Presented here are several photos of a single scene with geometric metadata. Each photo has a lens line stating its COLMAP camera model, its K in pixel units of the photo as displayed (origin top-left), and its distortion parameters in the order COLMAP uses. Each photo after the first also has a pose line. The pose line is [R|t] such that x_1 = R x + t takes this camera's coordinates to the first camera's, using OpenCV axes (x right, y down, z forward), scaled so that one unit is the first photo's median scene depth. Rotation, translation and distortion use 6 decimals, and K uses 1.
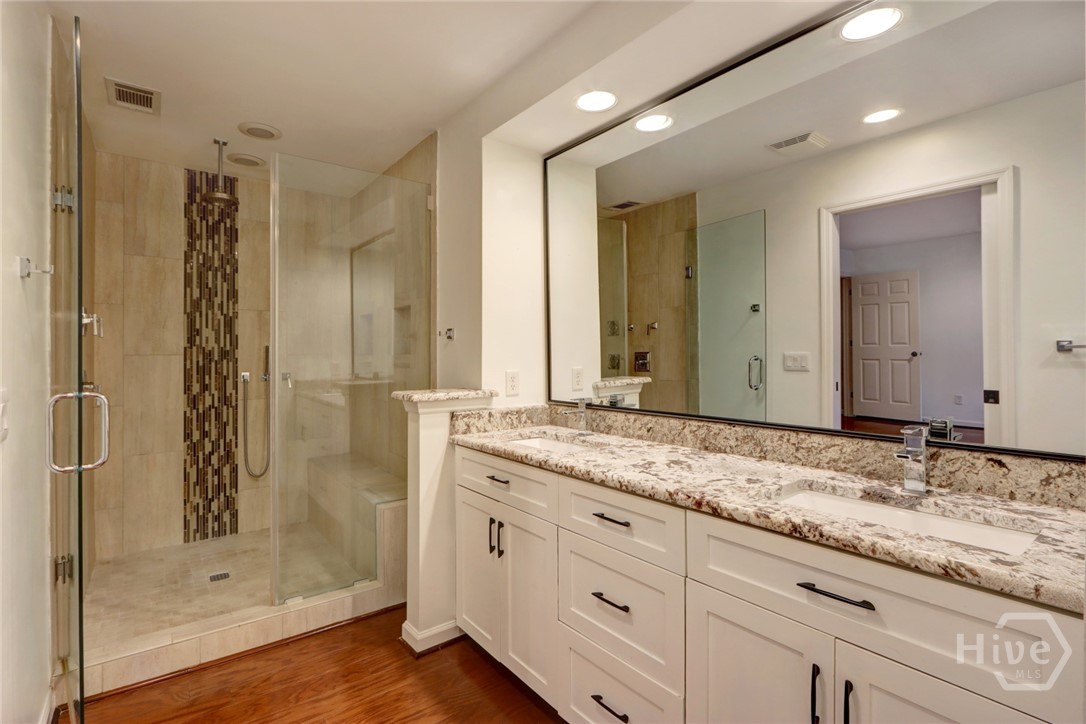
lens RADIAL K [[534.9, 0, 543.2], [0, 534.9, 351.1], [0, 0, 1]] dist [-0.012329, 0.001233]
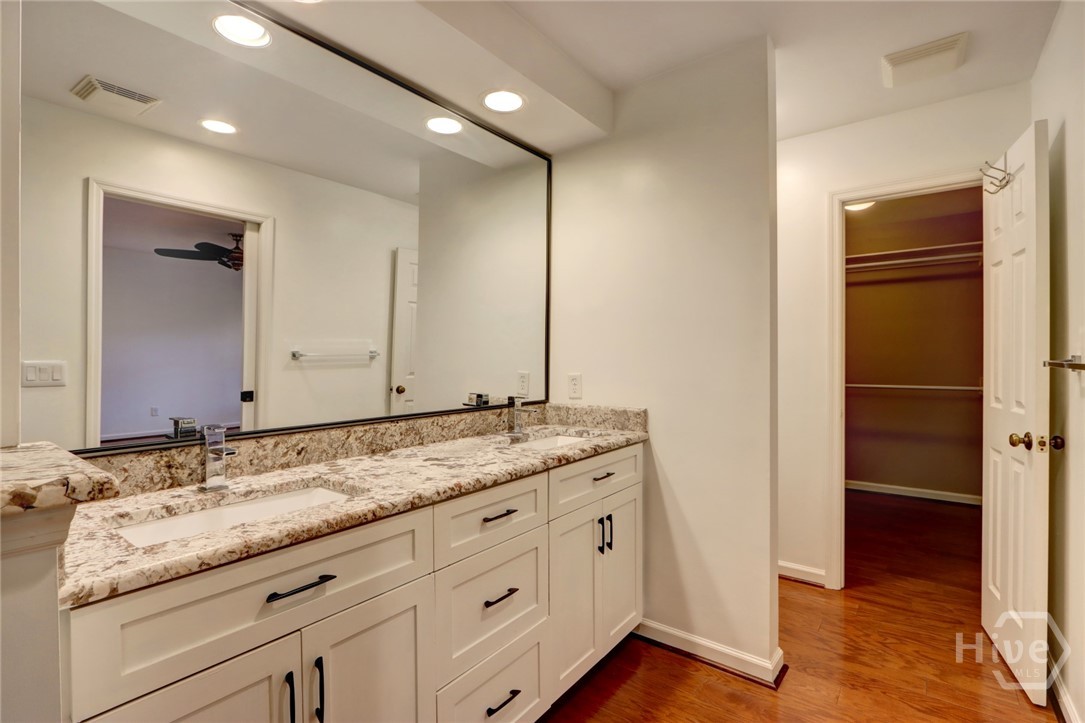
lens RADIAL K [[489.6, 0, 540.8], [0, 489.6, 386.6], [0, 0, 1]] dist [-0.038648, 0.000123]
pose [[-0.247497, -0.040459, 0.968044, -0.626329], [0.009198, 0.998985, 0.044104, 0.031245], [-0.968845, 0.019820, -0.246873, 0.951905]]
